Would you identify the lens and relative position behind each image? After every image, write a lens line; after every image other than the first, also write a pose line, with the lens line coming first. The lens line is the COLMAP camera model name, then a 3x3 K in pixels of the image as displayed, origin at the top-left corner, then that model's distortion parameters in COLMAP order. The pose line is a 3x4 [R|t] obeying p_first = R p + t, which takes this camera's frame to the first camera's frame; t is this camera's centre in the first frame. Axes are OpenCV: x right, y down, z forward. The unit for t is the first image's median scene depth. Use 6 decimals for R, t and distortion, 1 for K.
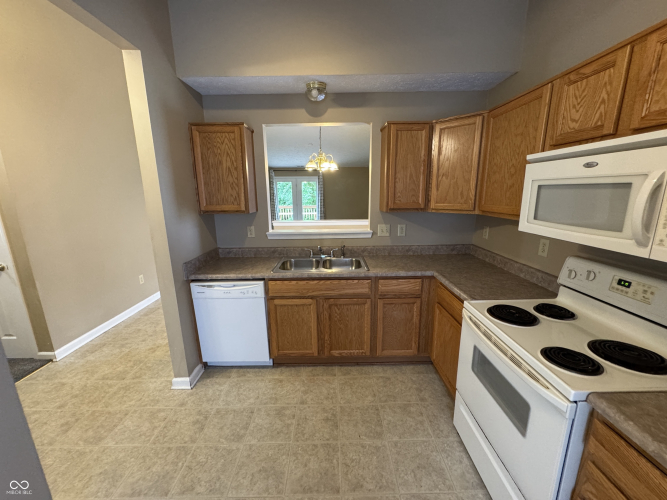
lens RADIAL K [[264.9, 0, 333.6], [0, 264.9, 249.1], [0, 0, 1]] dist [-0.003055, 0.000011]
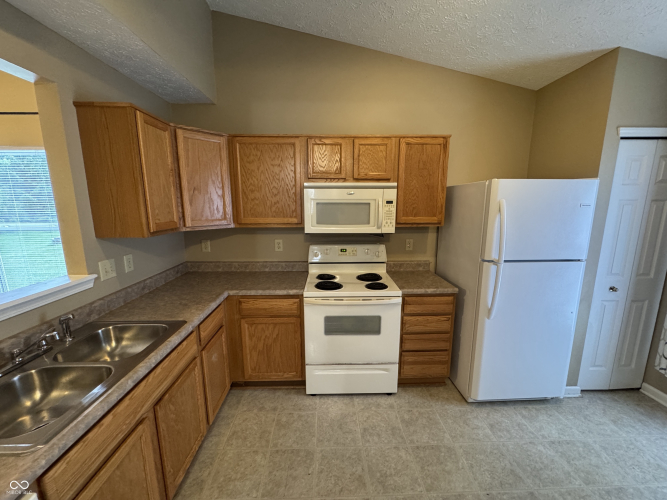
lens RADIAL K [[264.9, 0, 332.3], [0, 264.9, 249.9], [0, 0, 1]] dist [-0.003055, 0.000011]
pose [[-0.010499, -0.167286, 0.985853, -0.625557], [0.214618, 0.962554, 0.165618, -0.157194], [-0.976642, 0.213321, 0.025797, 0.685417]]
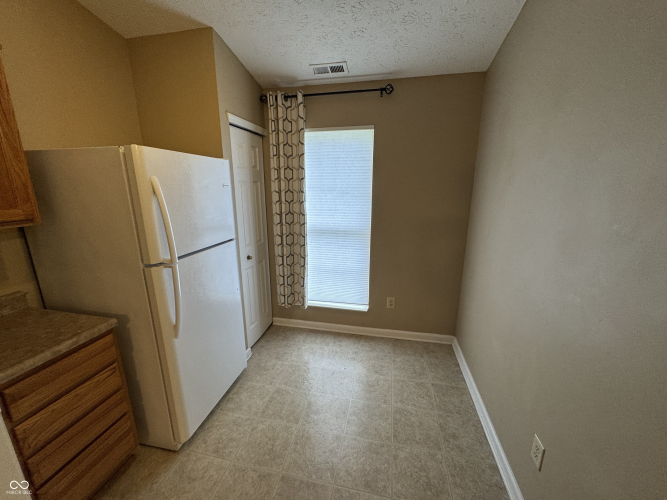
lens RADIAL K [[264.9, 0, 334.5], [0, 264.9, 250.6], [0, 0, 1]] dist [-0.003055, 0.000011]
pose [[-0.974796, -0.044761, 0.218561, -0.271175], [0.054400, 0.902406, 0.427439, -0.135128], [-0.216364, 0.428556, -0.877227, 0.646534]]
